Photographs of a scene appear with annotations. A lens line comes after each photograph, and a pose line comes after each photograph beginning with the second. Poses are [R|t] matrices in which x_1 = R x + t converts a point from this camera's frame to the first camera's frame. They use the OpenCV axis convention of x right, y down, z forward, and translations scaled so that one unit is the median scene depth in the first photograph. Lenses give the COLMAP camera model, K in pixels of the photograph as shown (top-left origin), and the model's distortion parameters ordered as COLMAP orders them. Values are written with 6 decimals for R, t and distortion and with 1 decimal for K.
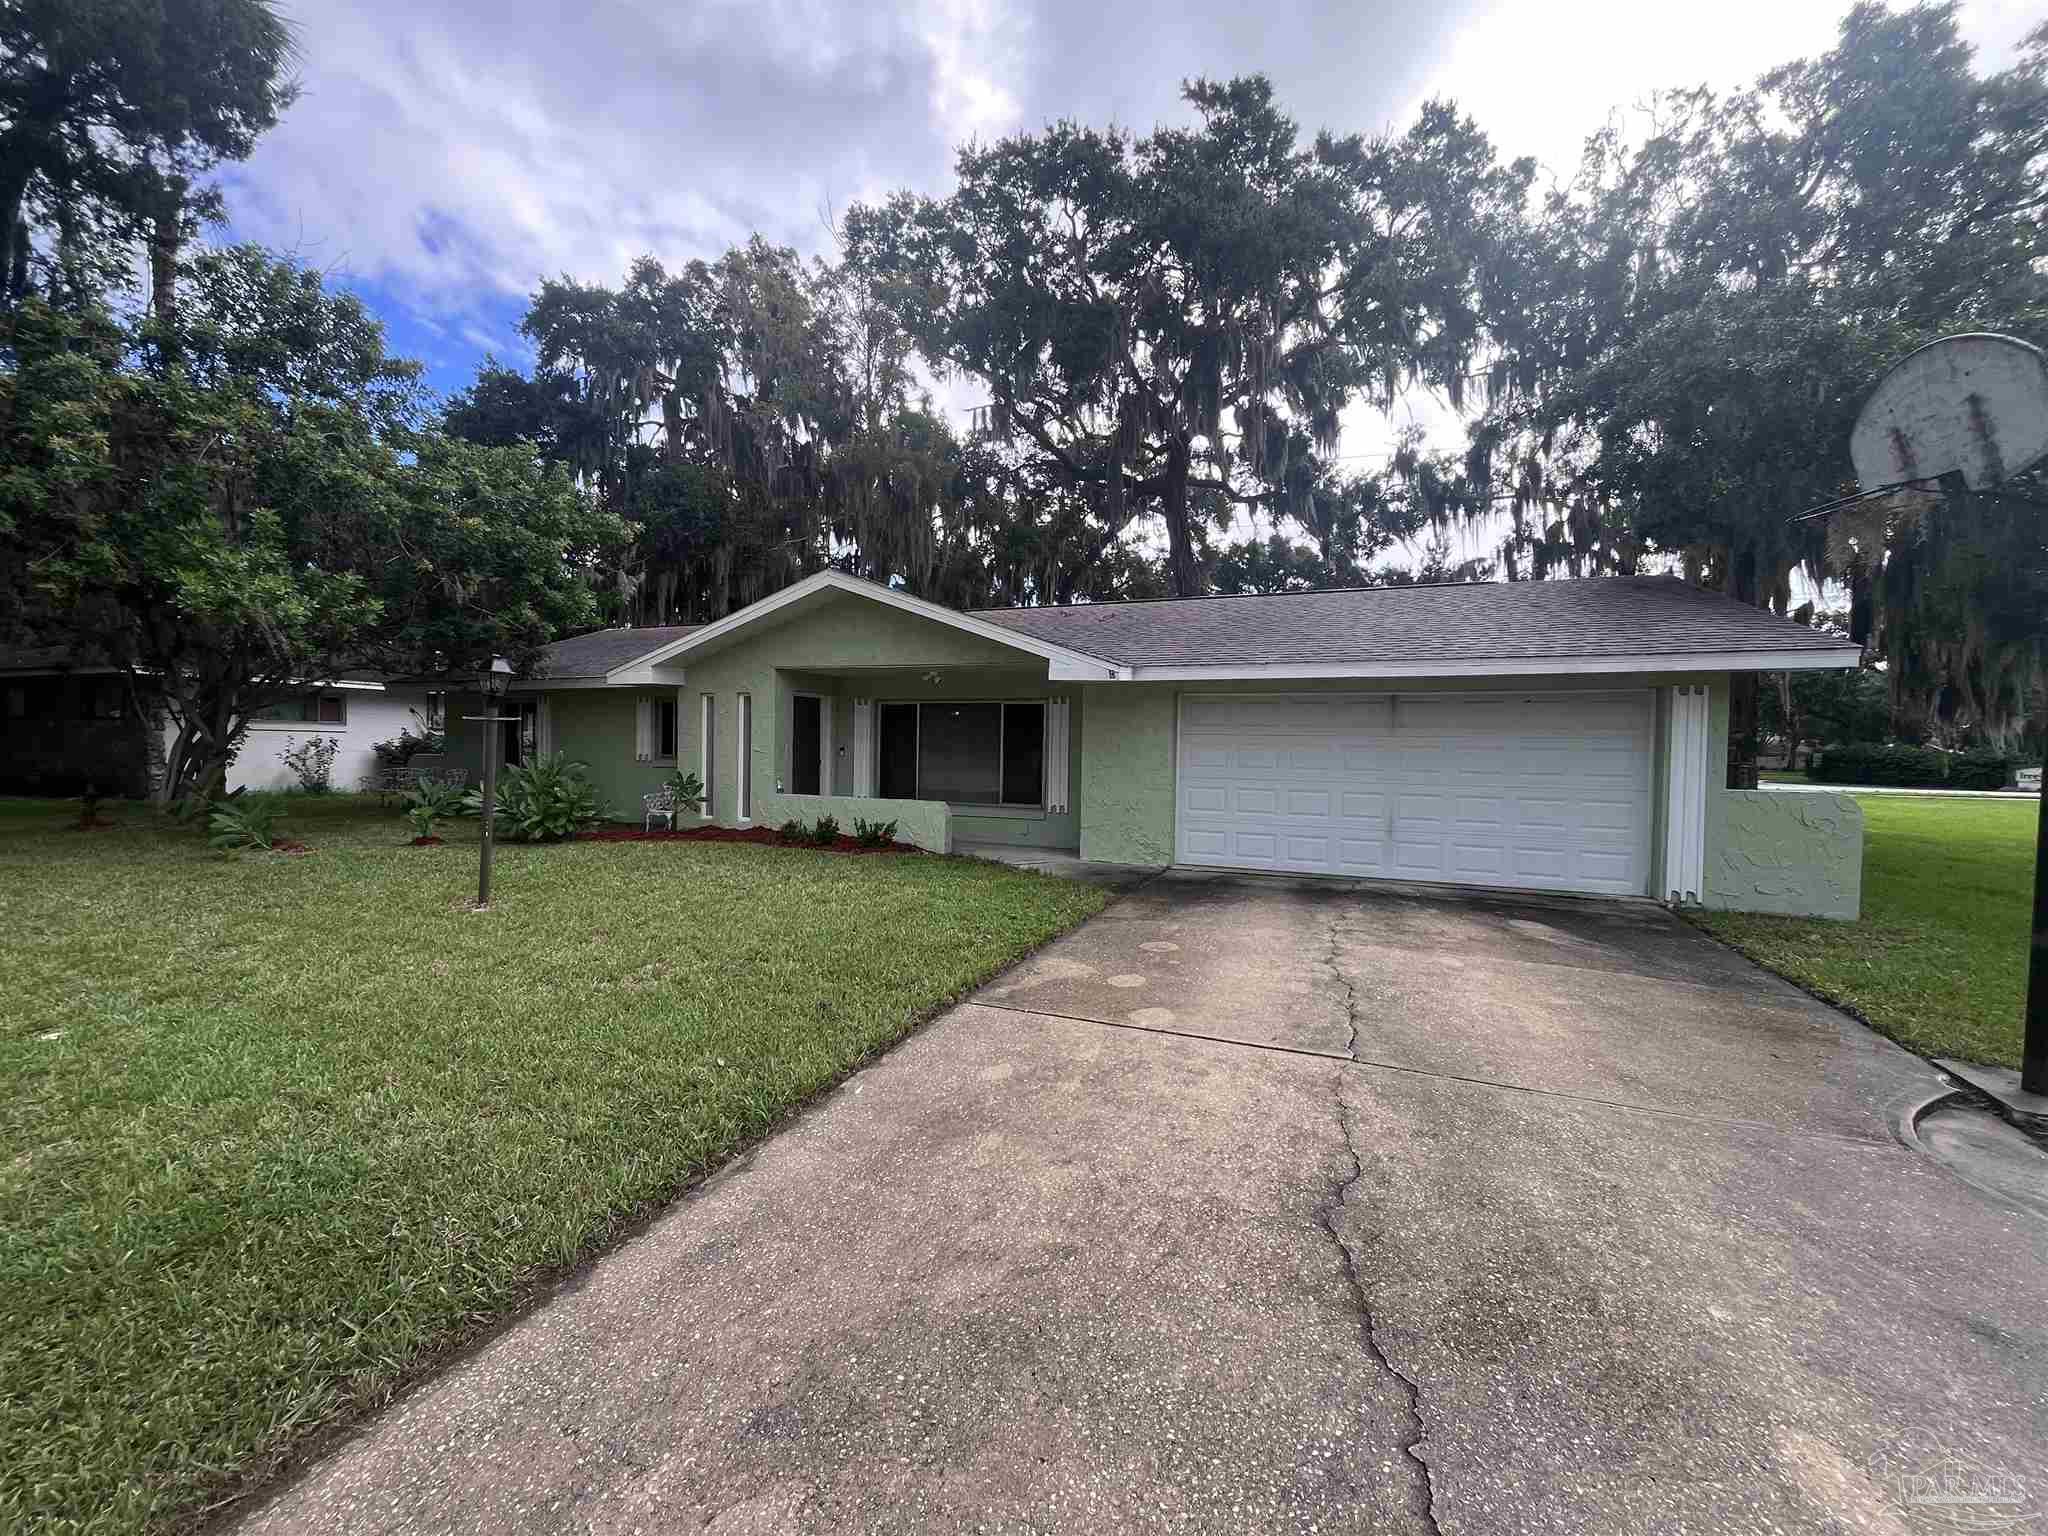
lens RADIAL K [[823.7, 0, 1014.9], [0, 823.7, 768.9], [0, 0, 1]] dist [-0.002468, -0.000047]
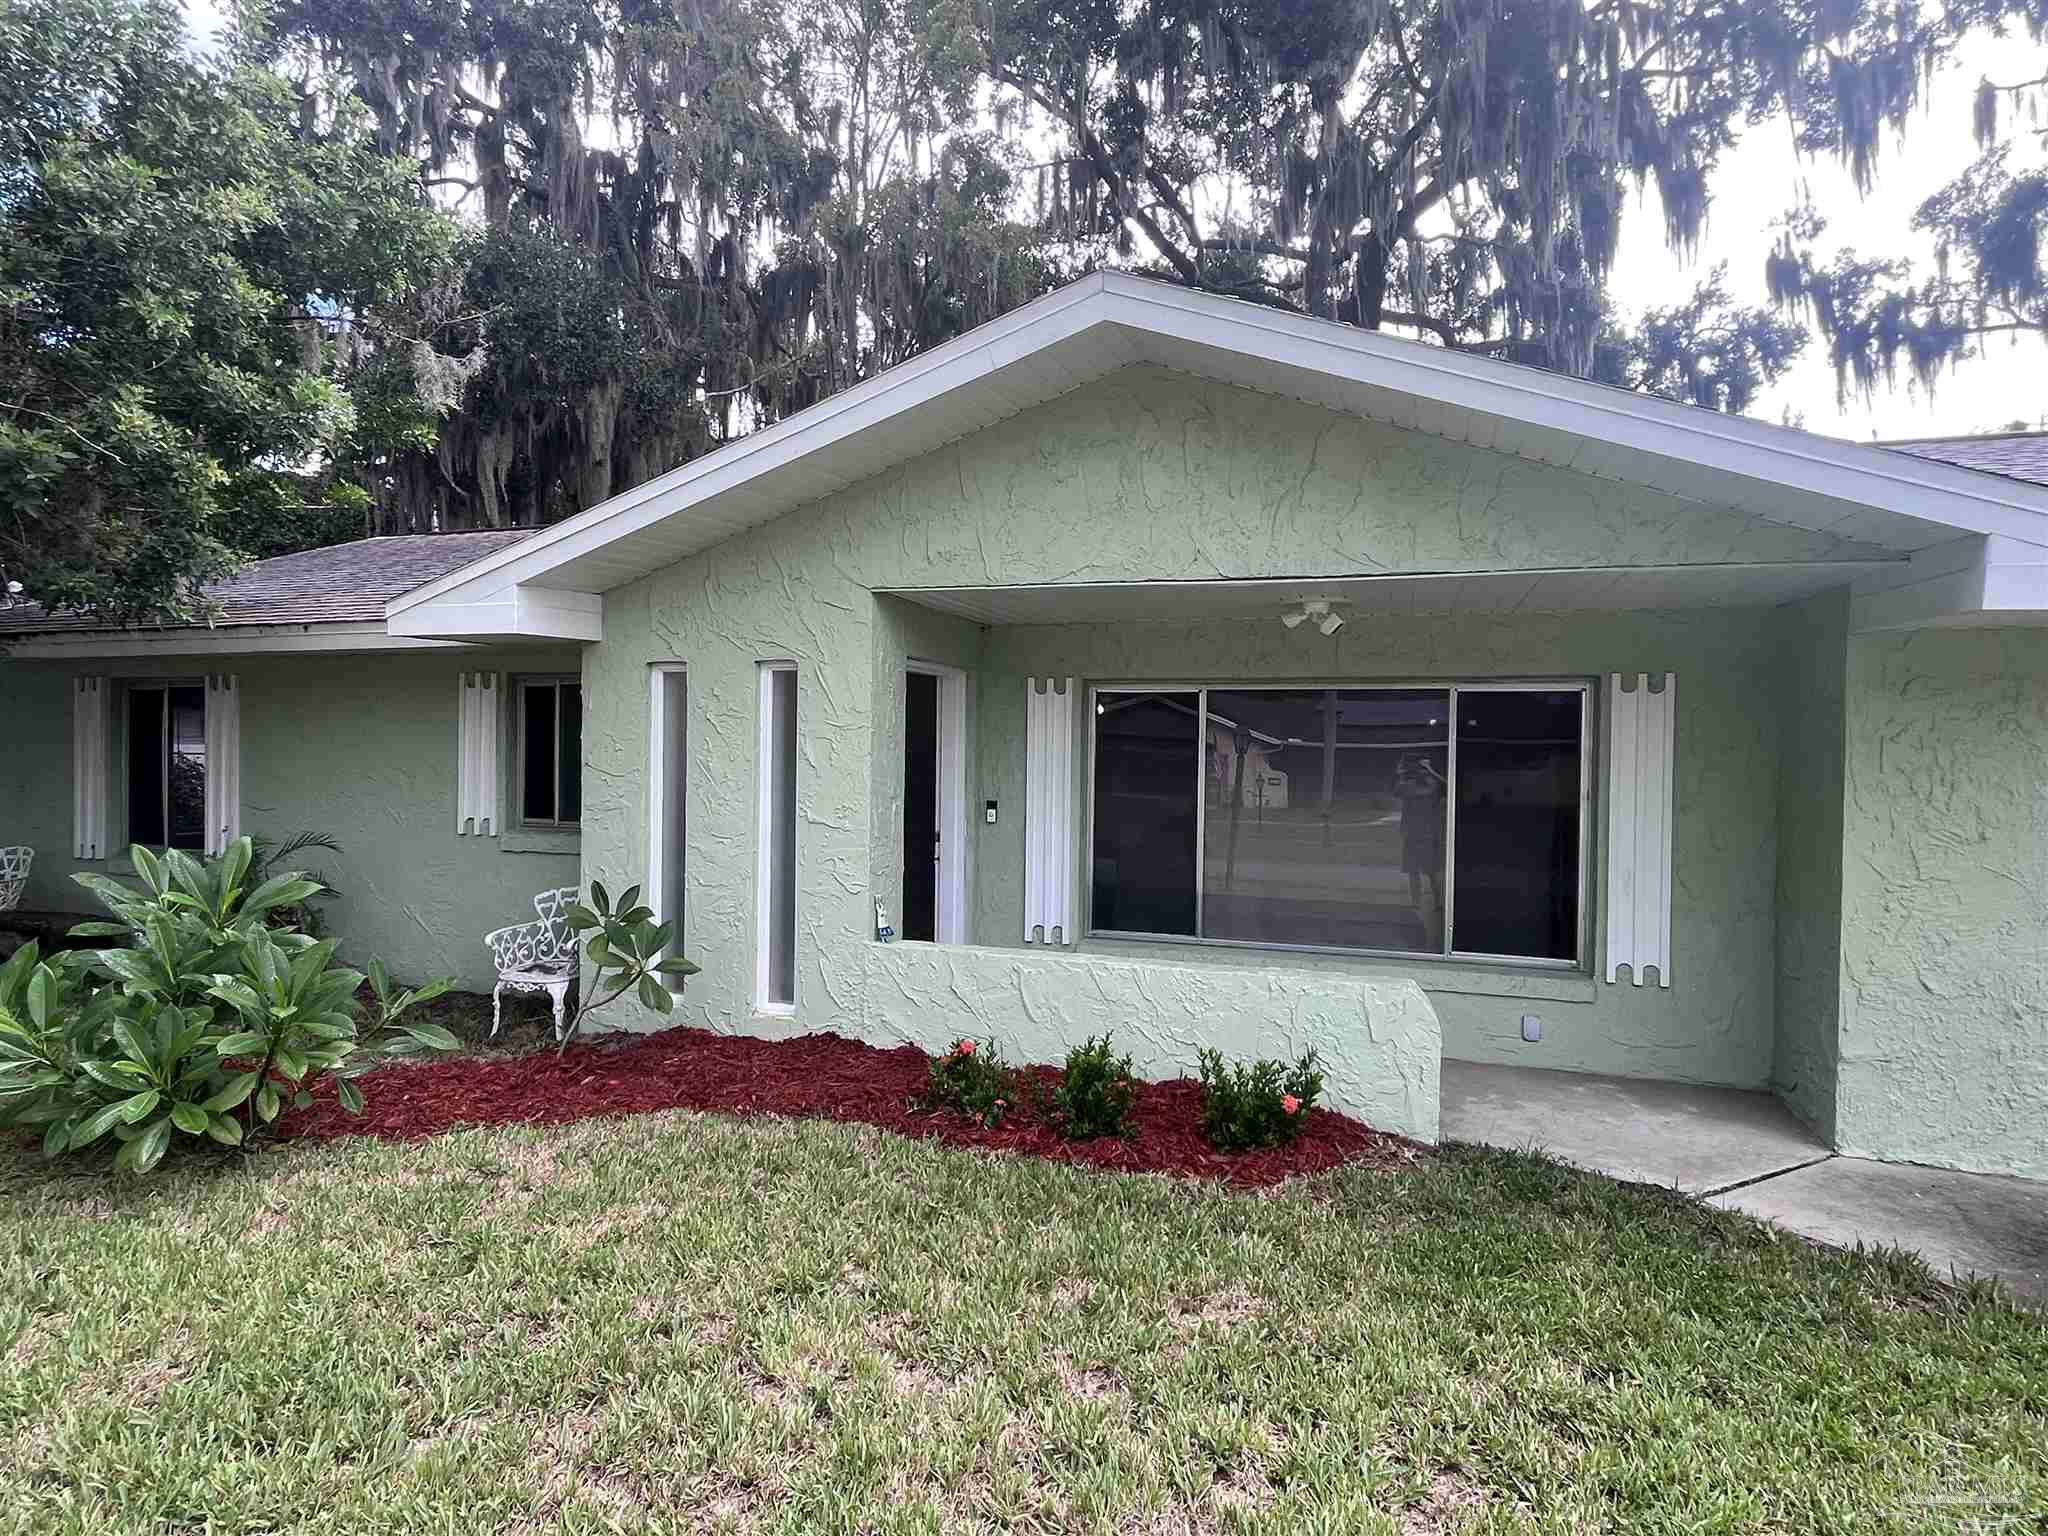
lens RADIAL K [[1141.2, 0, 1021.7], [0, 1141.2, 779.4], [0, 0, 1]] dist [-0.005328, -0.000585]
pose [[0.998128, -0.006560, 0.060807, -0.233797], [0.006473, 0.999978, 0.001622, -0.037828], [-0.060816, -0.001225, 0.998148, 0.457687]]
